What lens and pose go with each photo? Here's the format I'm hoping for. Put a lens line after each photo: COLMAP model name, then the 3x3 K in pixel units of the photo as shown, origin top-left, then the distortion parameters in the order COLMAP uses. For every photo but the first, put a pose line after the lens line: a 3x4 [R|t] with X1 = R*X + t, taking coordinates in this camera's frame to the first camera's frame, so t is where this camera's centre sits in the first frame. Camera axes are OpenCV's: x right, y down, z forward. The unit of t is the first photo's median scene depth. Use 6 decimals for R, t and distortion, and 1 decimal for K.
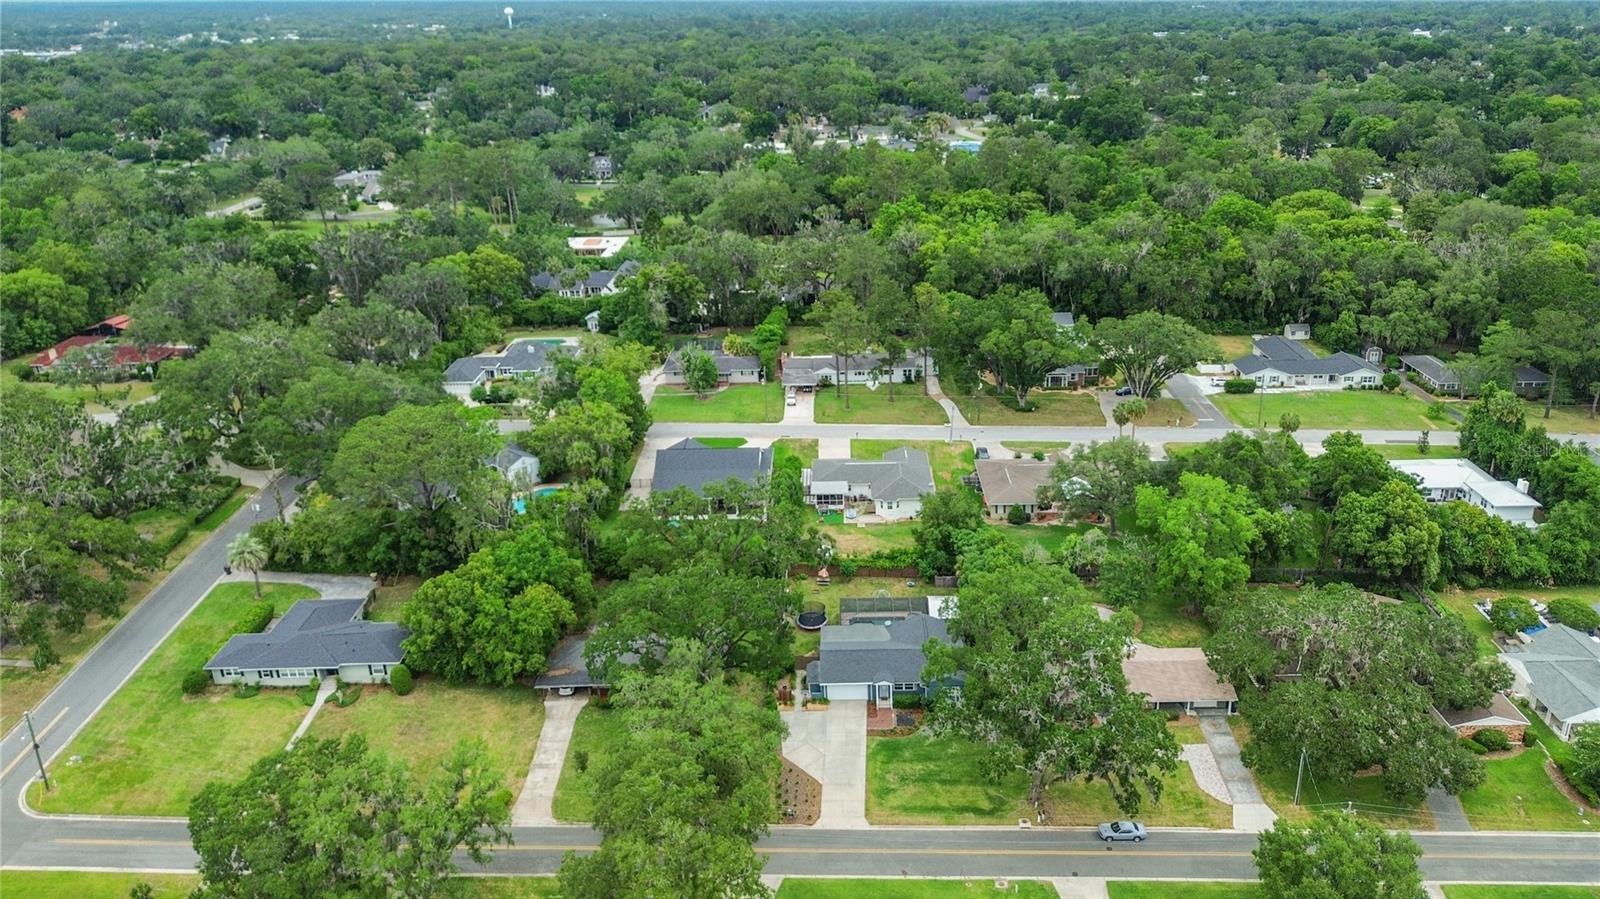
lens RADIAL K [[1139.8, 0, 839.9], [0, 1139.8, 449.9], [0, 0, 1]] dist [0.068561, -0.000542]
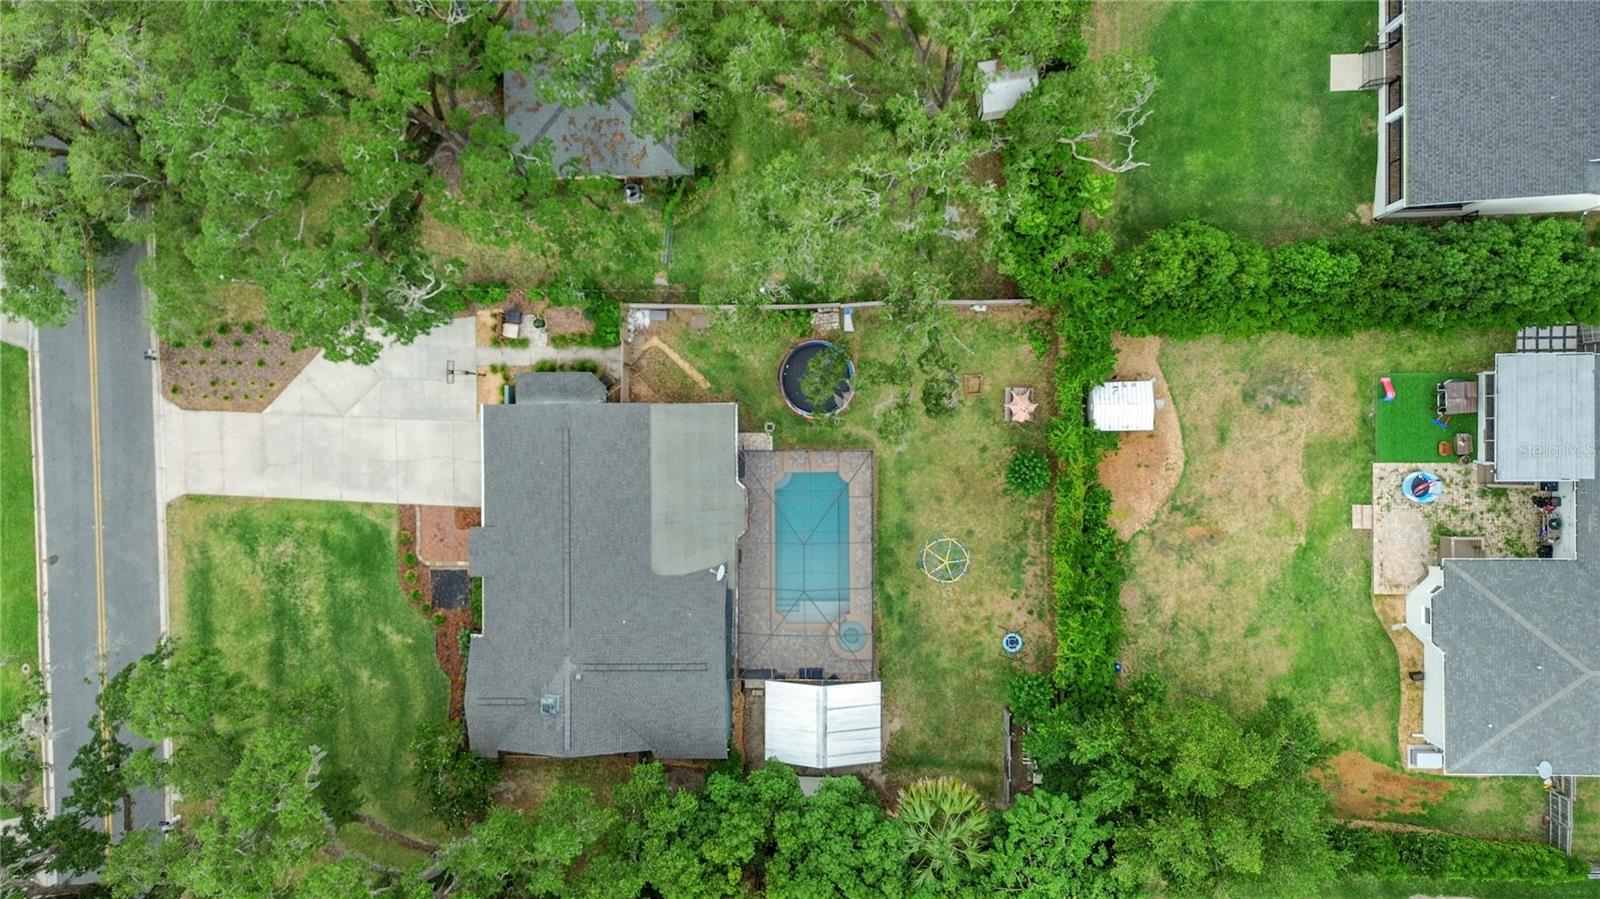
lens RADIAL K [[1132.1, 0, 800.0], [0, 1132.1, 449.5], [0, 0, 1]] dist [0.089297, -0.099927]
pose [[-0.000991, 0.999727, 0.023365, -0.010892], [-0.330449, -0.022380, 0.943558, -0.259524], [0.943823, -0.006786, 0.330381, 1.025122]]
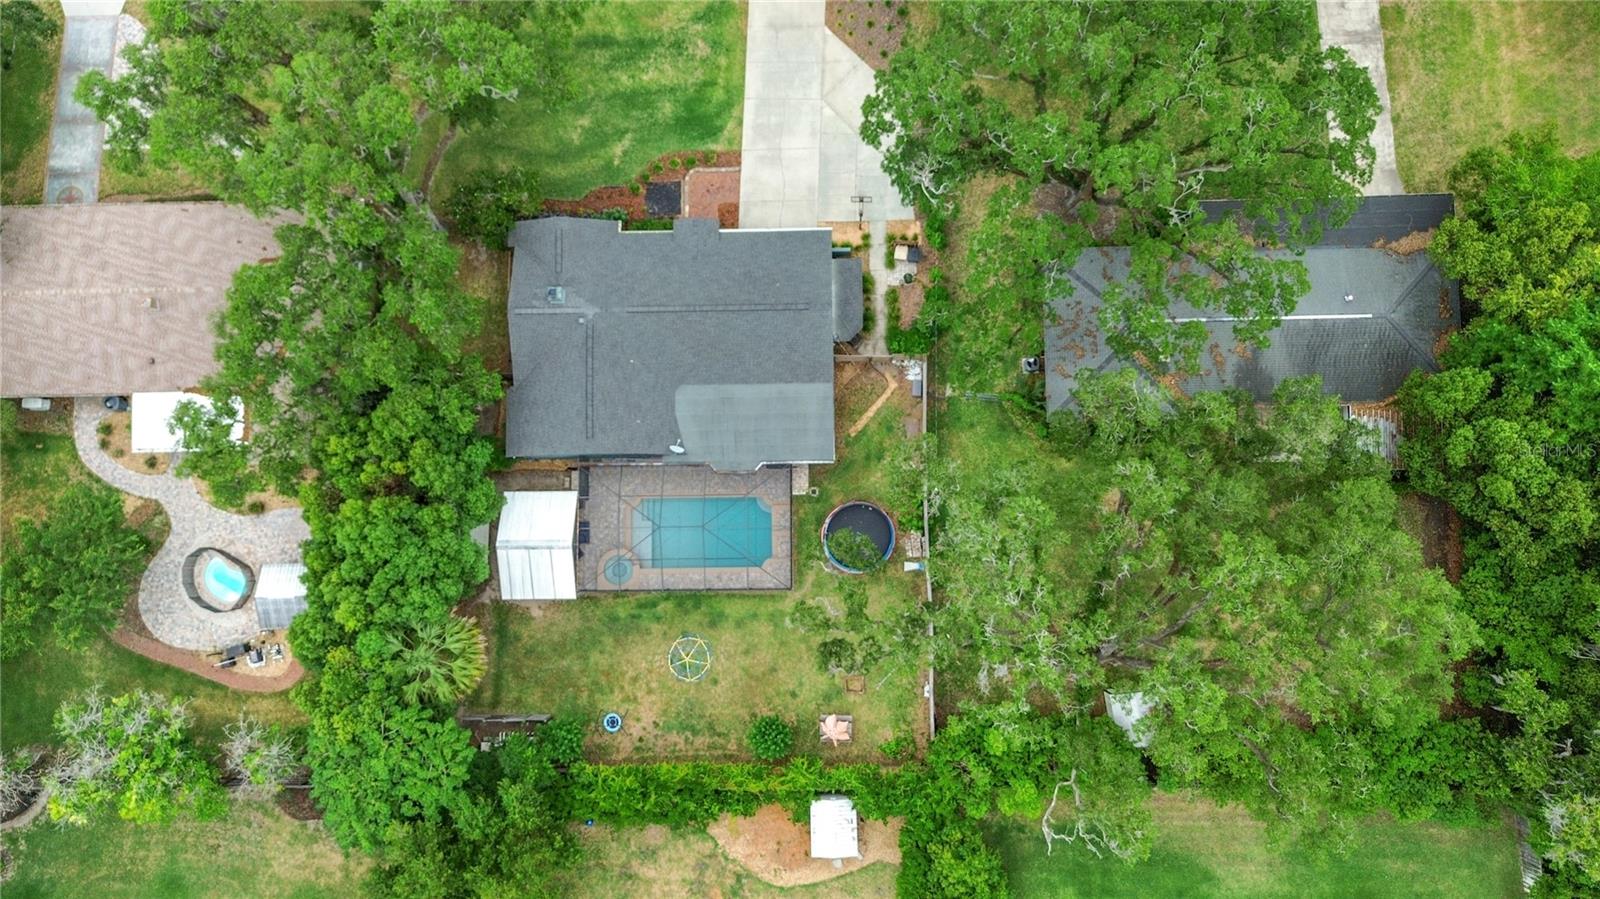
lens RADIAL K [[1132.1, 0, 800.0], [0, 1132.1, 449.5], [0, 0, 1]] dist [0.089297, -0.099927]
pose [[-0.999049, 0.006507, 0.043114, -0.024985], [0.039289, -0.294468, 0.954853, -0.287003], [0.018909, 0.955639, 0.293933, 1.002143]]
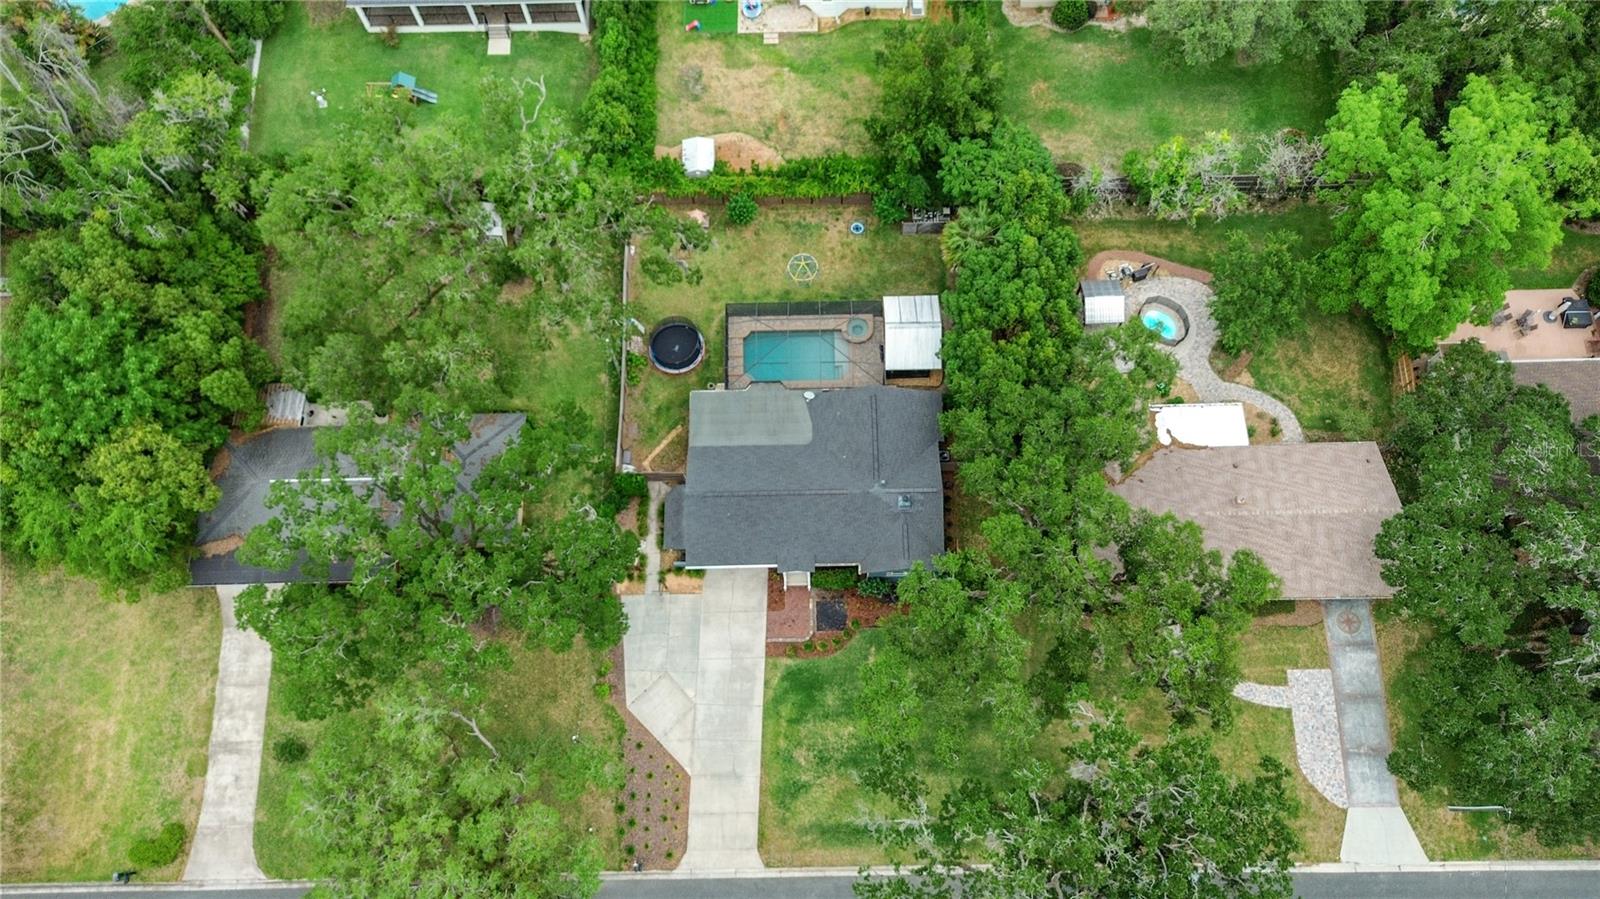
lens RADIAL K [[1132.1, 0, 800.0], [0, 1132.1, 449.5], [0, 0, 1]] dist [0.089297, -0.099927]
pose [[0.999969, -0.005841, -0.005368, 0.046644], [0.007896, 0.667777, 0.744320, -0.276461], [-0.000763, -0.744339, 0.667802, 0.697883]]
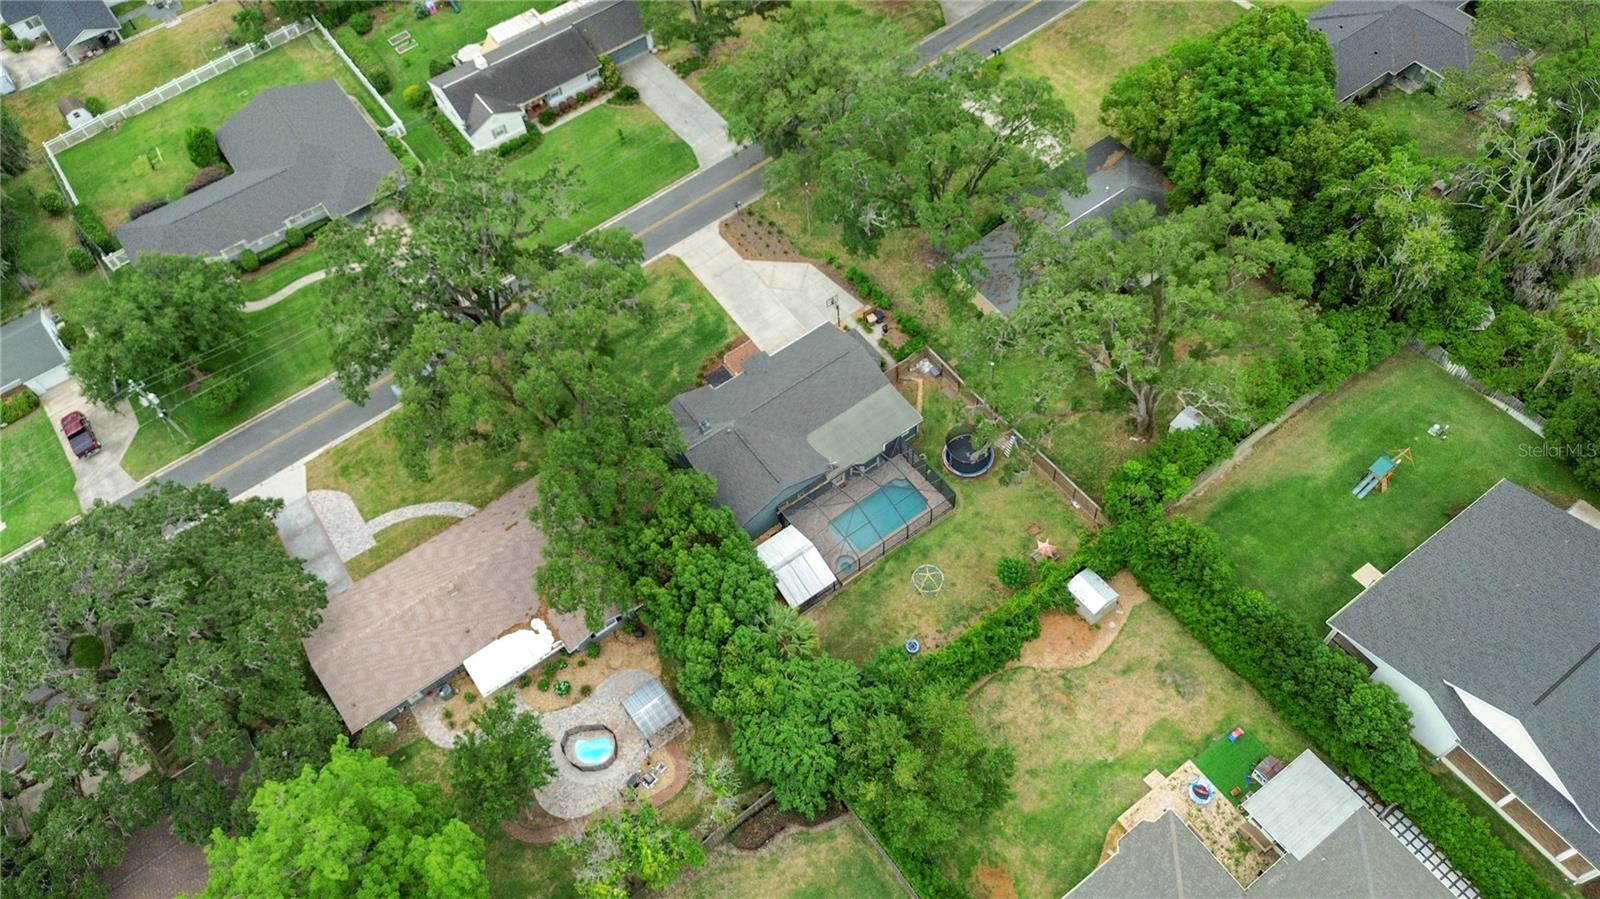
lens RADIAL K [[1132.1, 0, 800.0], [0, 1132.1, 449.5], [0, 0, 1]] dist [0.089297, -0.099927]
pose [[-0.815937, 0.514222, -0.264240, 0.245005], [-0.152929, 0.248803, 0.956404, -0.491554], [0.557548, 0.820775, -0.124368, 1.212412]]
